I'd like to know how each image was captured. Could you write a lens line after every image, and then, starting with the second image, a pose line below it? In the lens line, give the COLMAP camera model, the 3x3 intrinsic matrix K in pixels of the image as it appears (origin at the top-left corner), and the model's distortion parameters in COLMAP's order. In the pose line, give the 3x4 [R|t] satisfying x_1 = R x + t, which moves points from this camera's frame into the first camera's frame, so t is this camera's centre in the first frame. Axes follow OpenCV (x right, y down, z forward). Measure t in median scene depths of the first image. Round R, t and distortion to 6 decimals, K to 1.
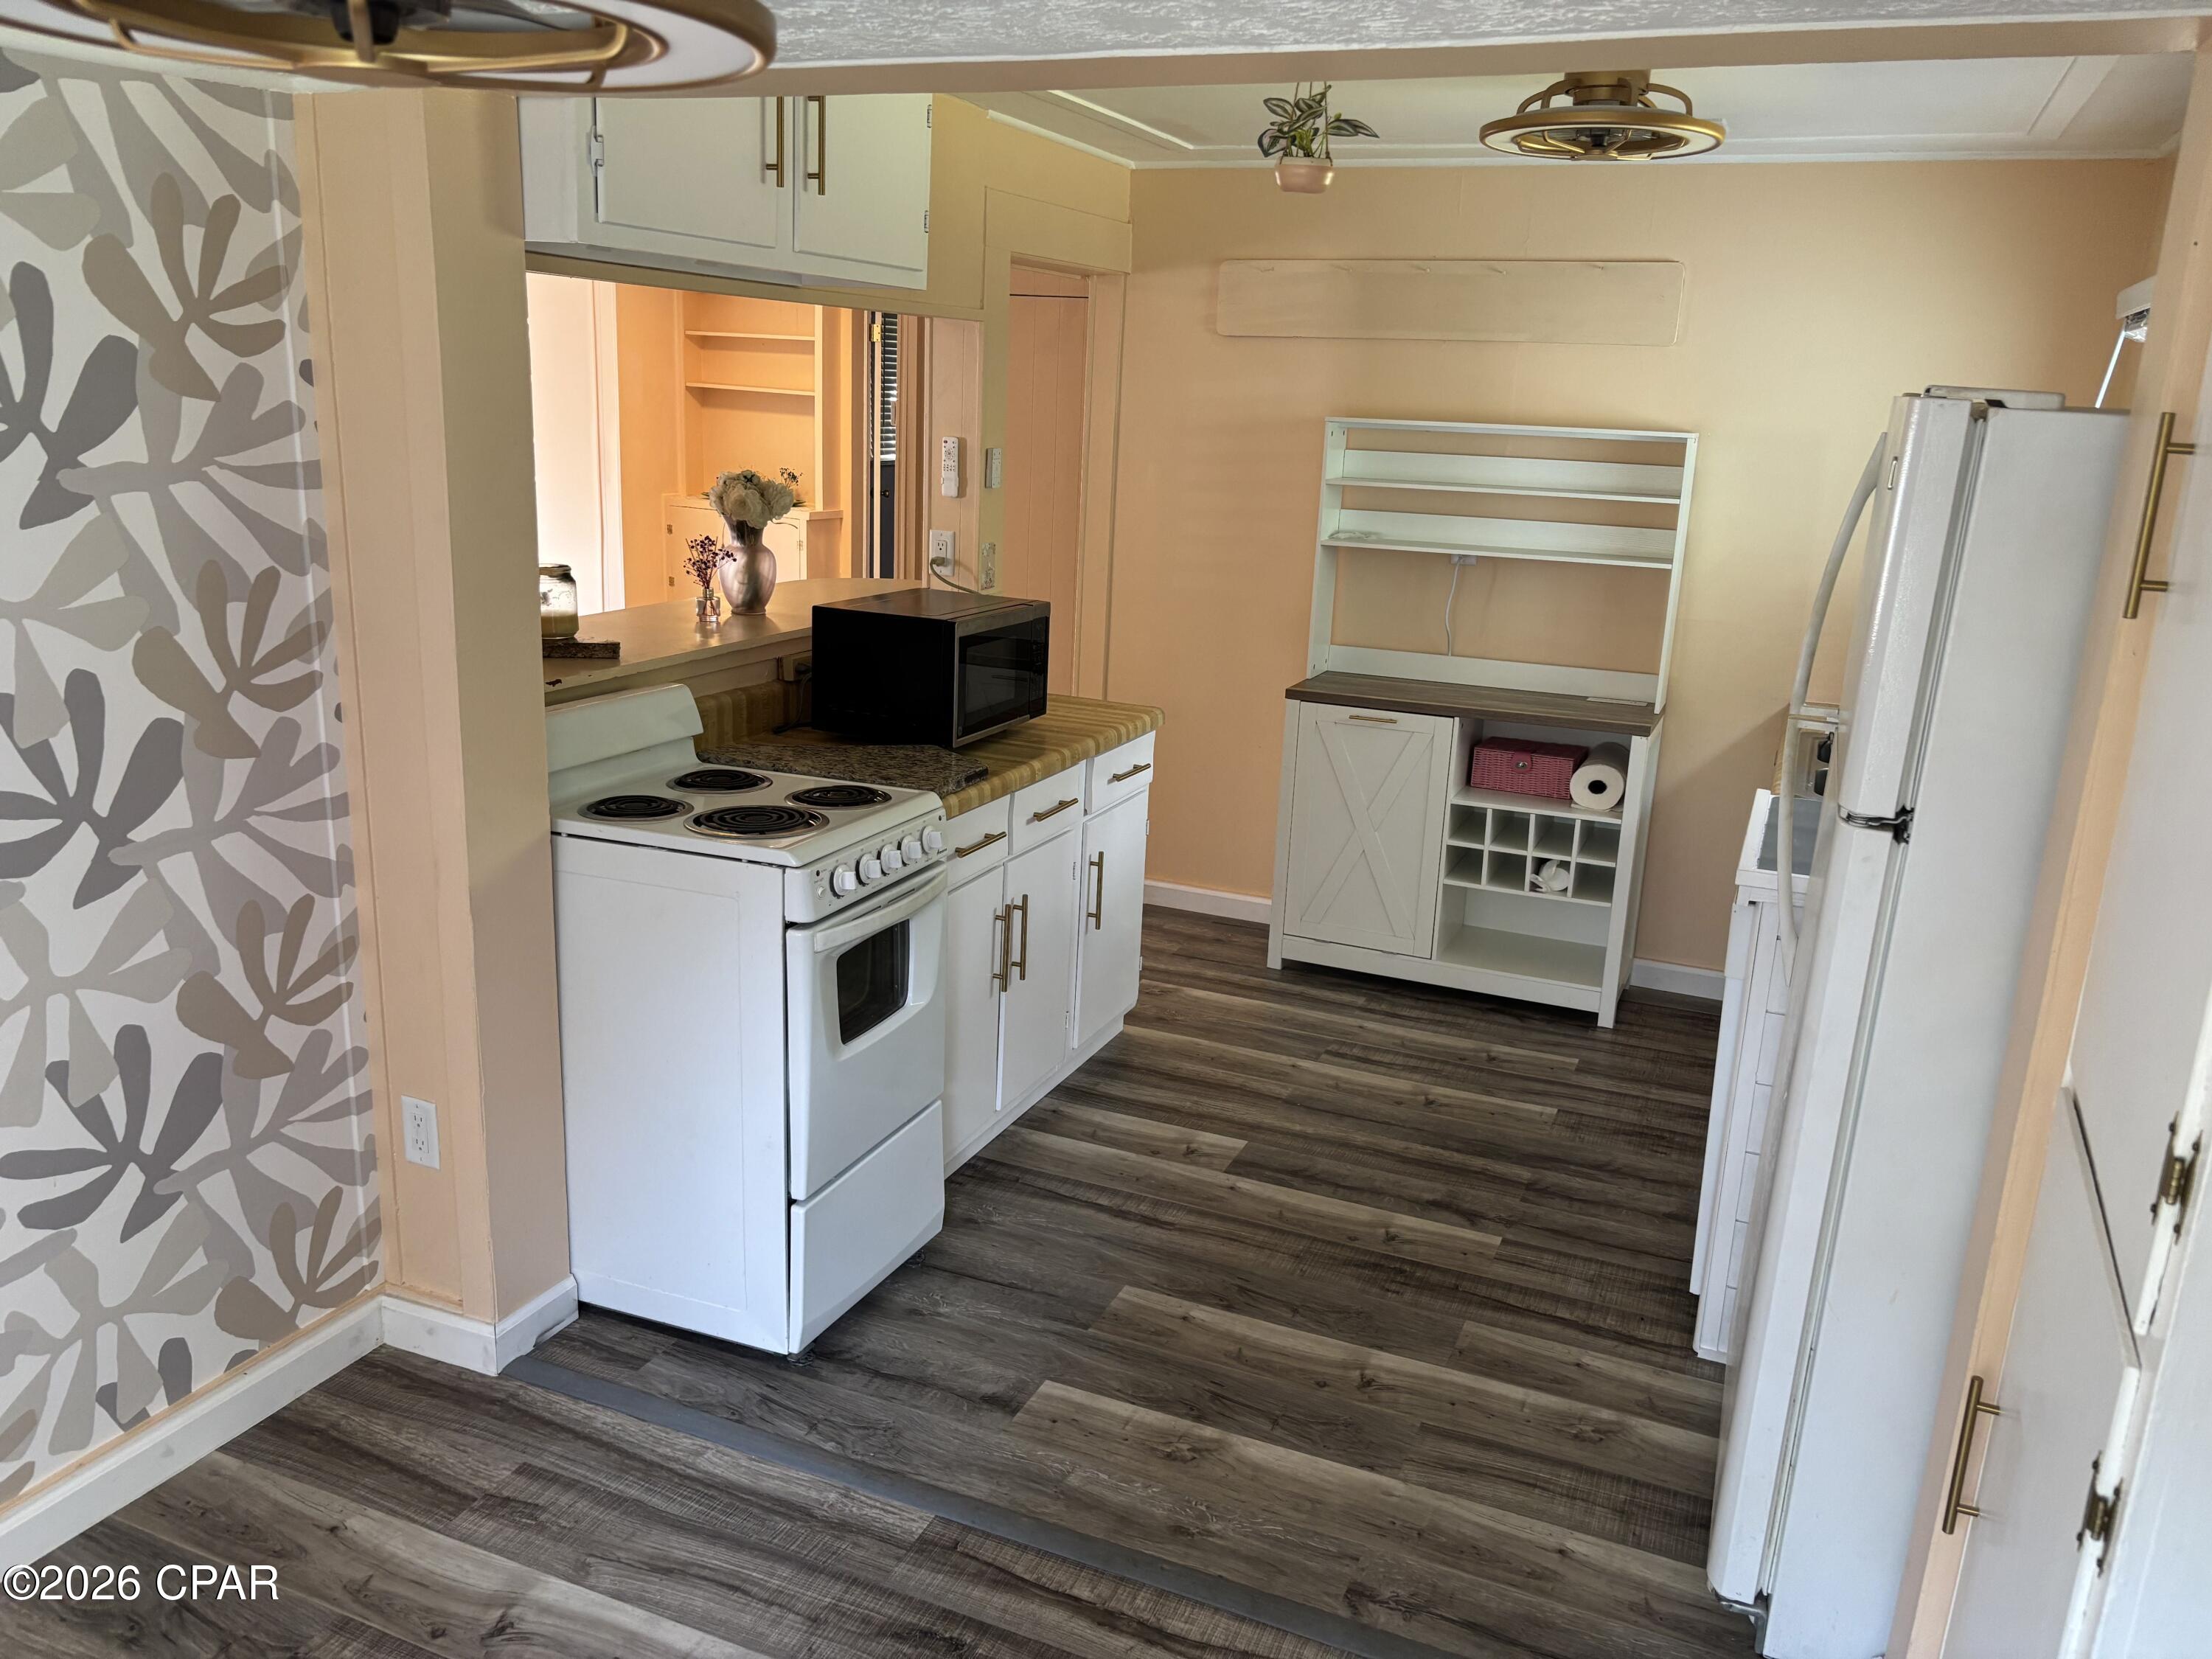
lens RADIAL K [[1685.3, 0, 1115.5], [0, 1685.3, 815.0], [0, 0, 1]] dist [0.048320, -0.047264]
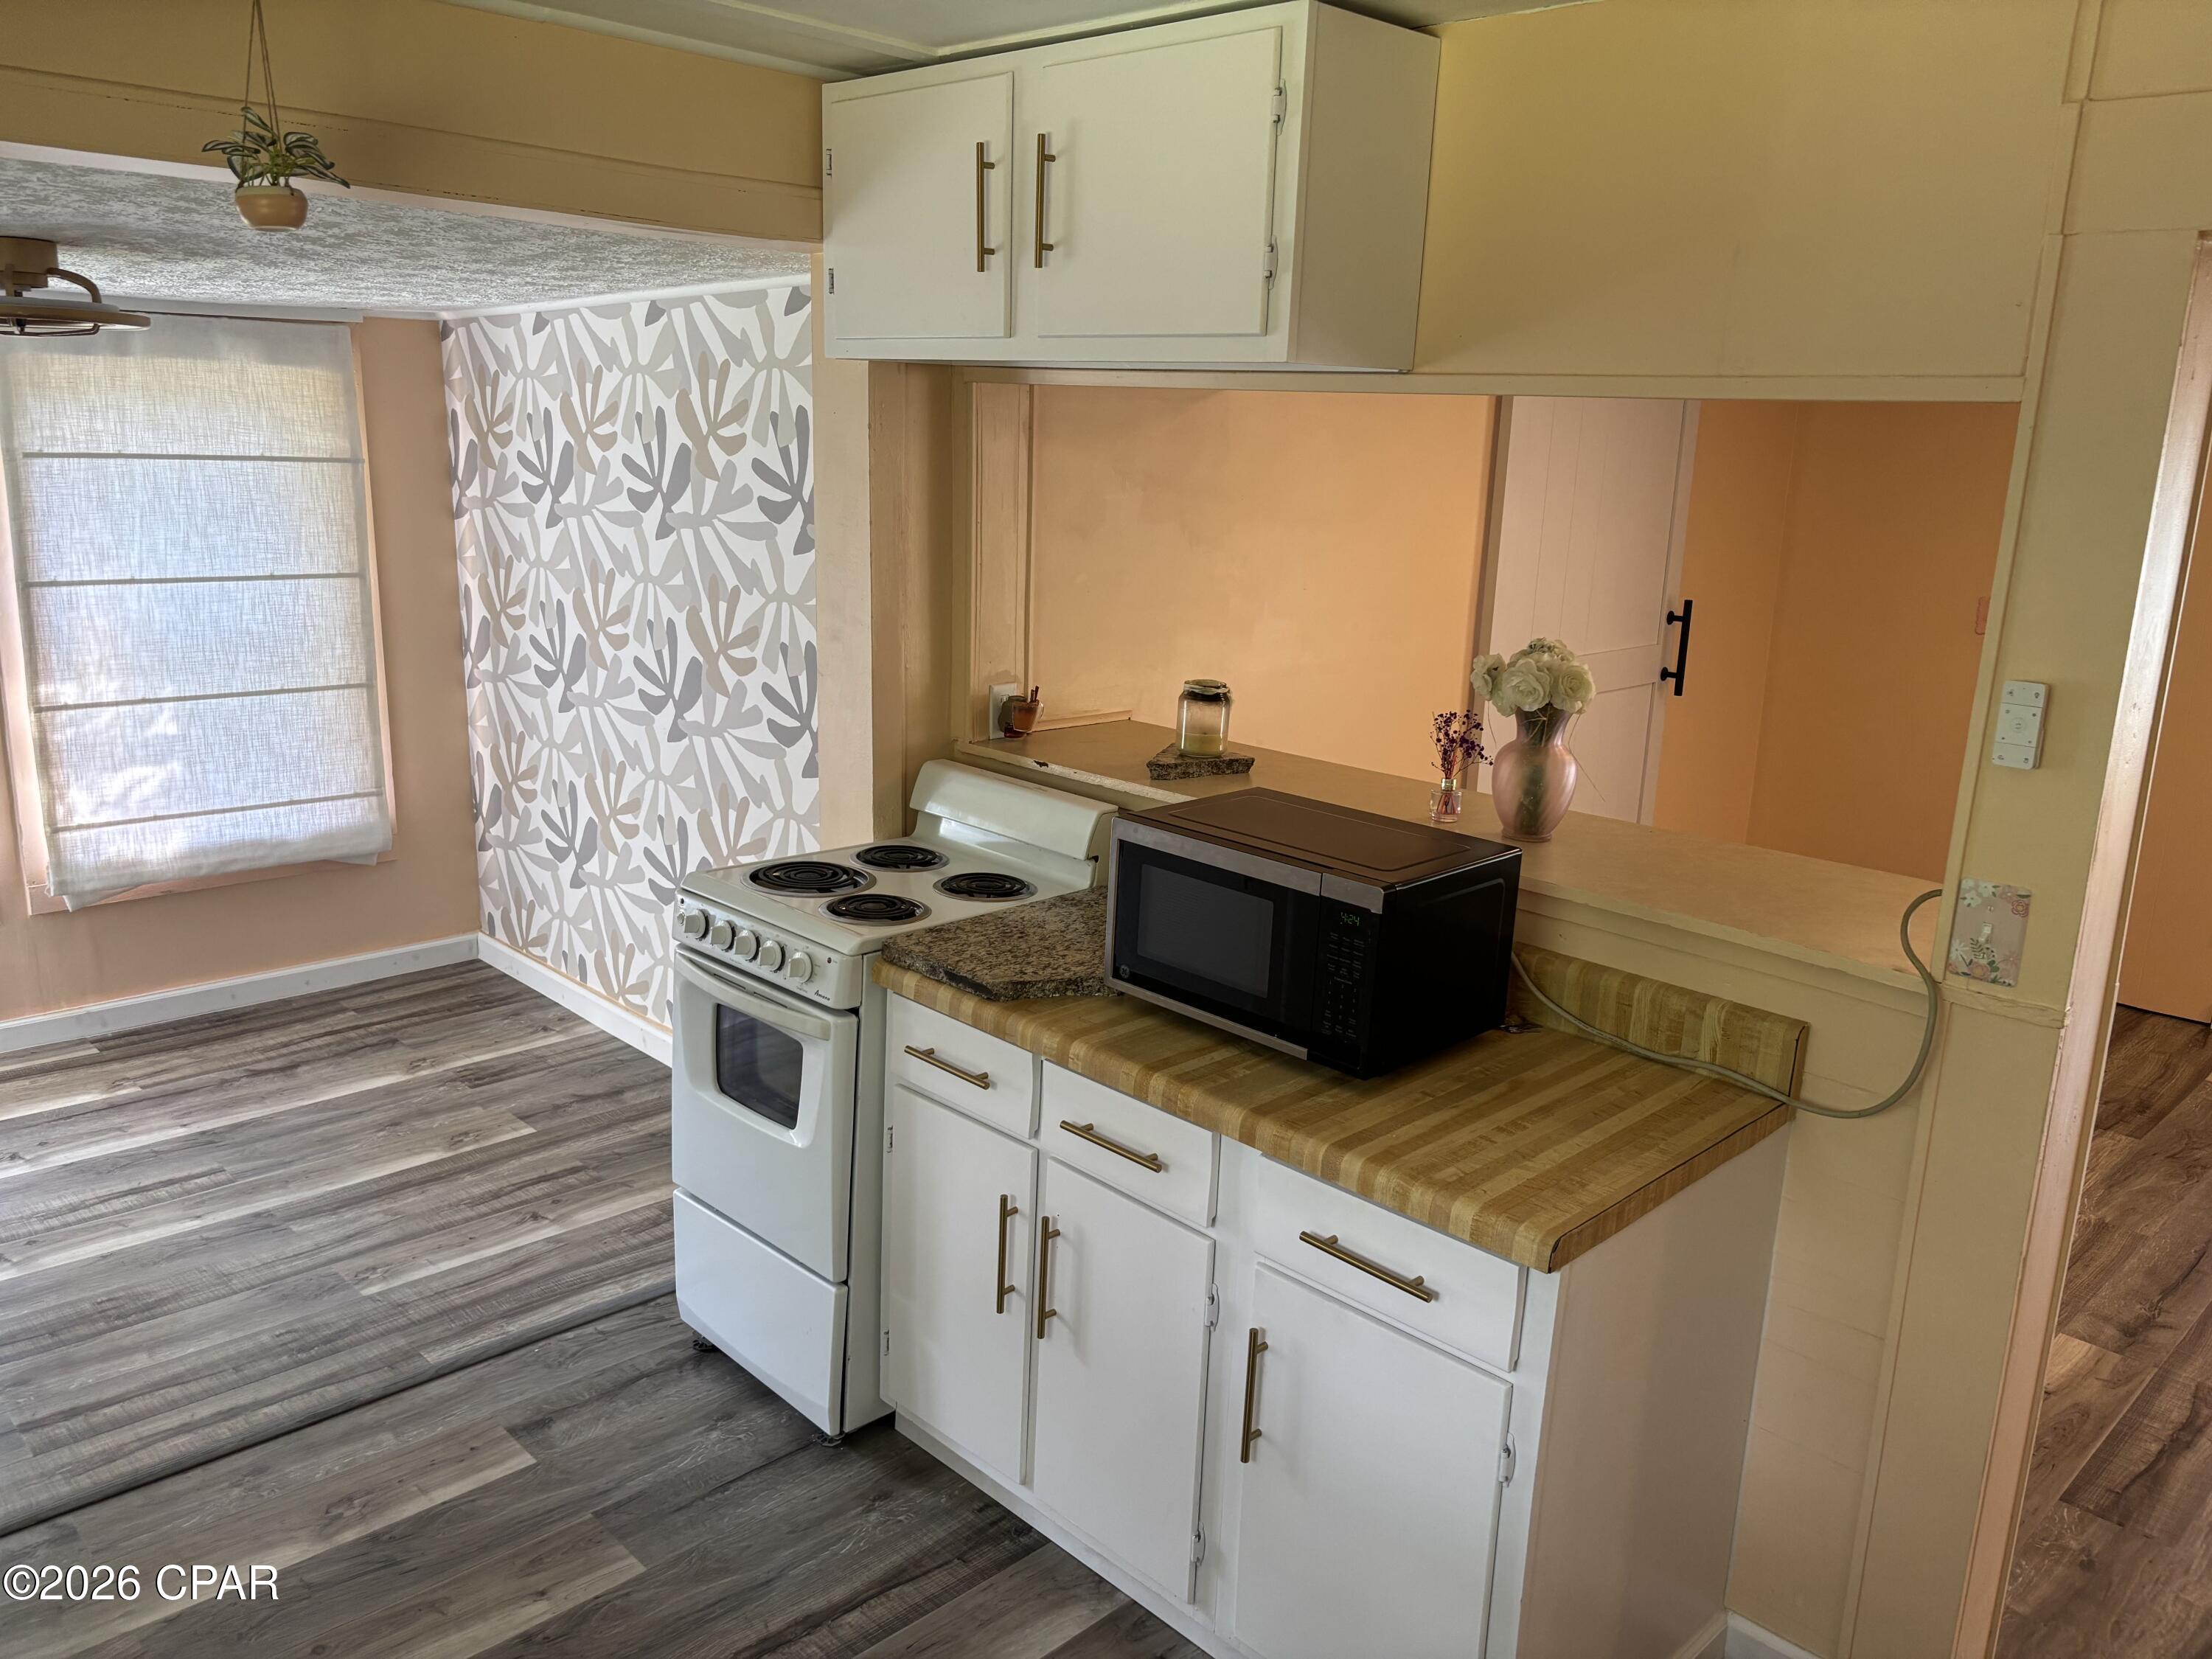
lens RADIAL K [[1685.3, 0, 1115.4], [0, 1685.3, 843.9], [0, 0, 1]] dist [0.048320, -0.047264]
pose [[-0.385390, 0.161821, -0.908454, 0.619735], [-0.277340, 0.918671, 0.281296, -0.338756], [0.880090, 0.360359, -0.309167, 1.368923]]
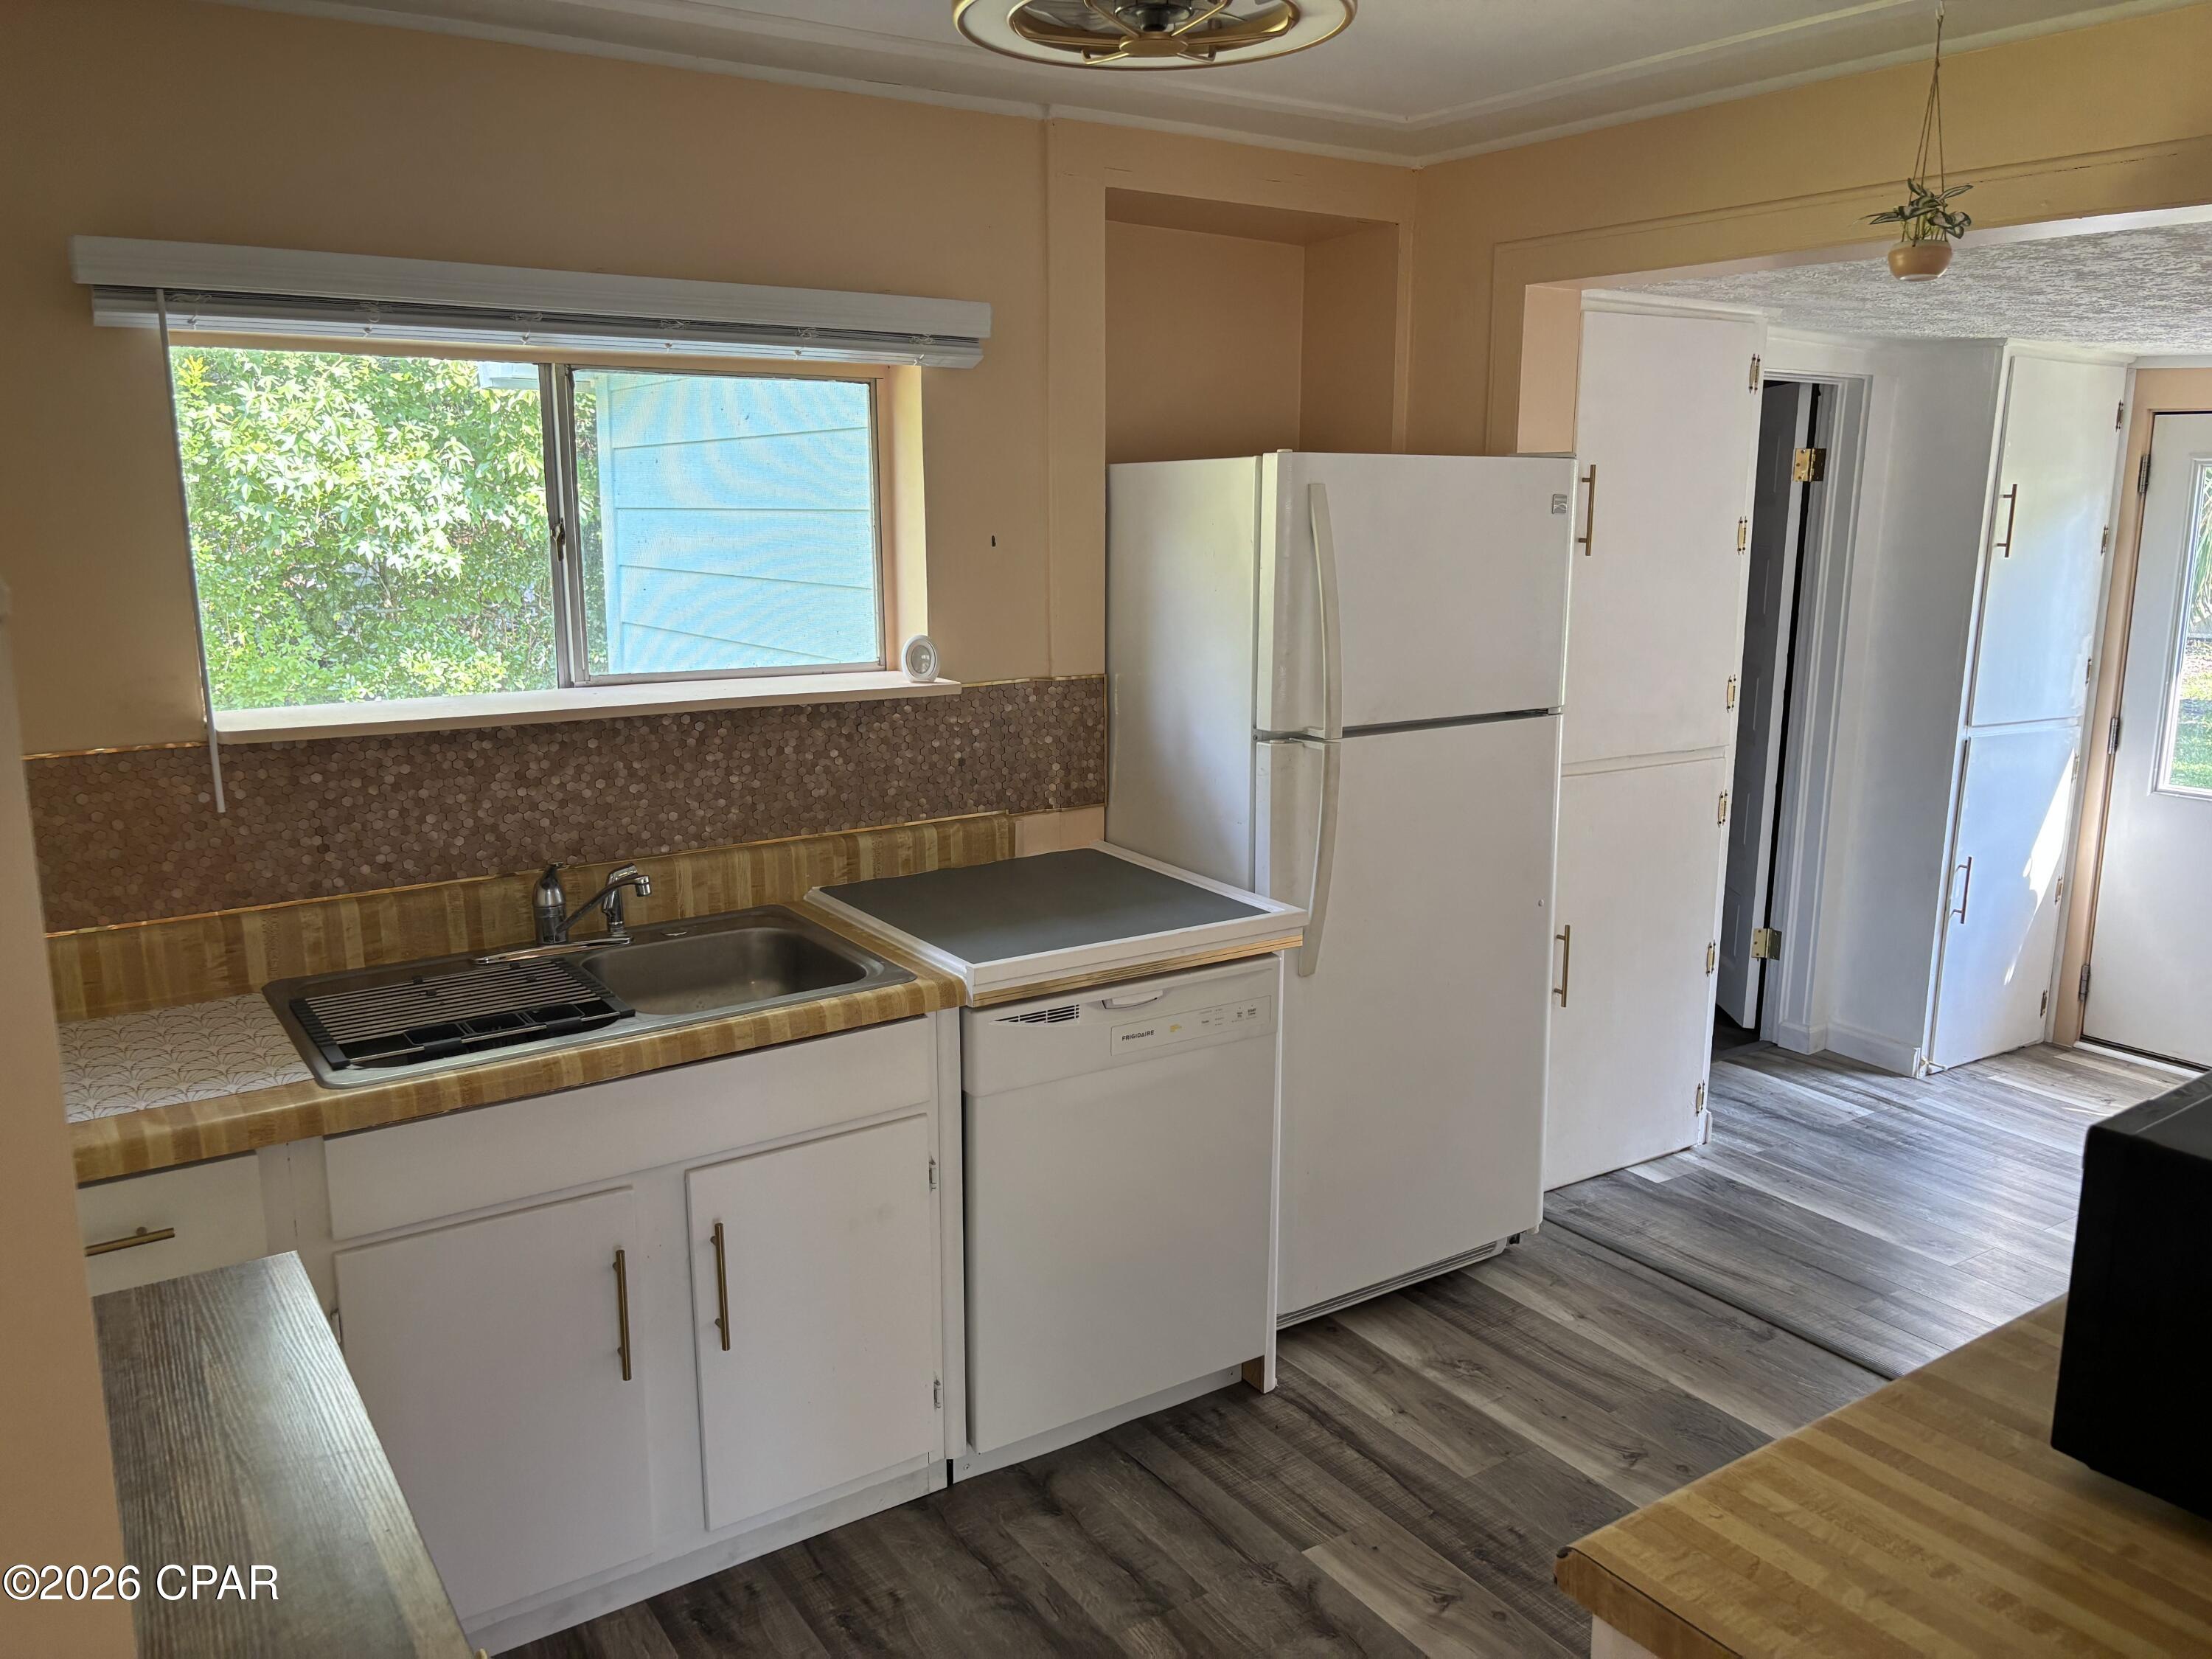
lens RADIAL K [[1685.3, 0, 1105.7], [0, 1685.3, 839.1], [0, 0, 1]] dist [0.048320, -0.047264]
pose [[-0.837036, -0.151013, 0.525896, -0.057083], [0.101448, 0.901658, 0.420382, -0.412743], [-0.537661, 0.405225, -0.739400, 1.655845]]
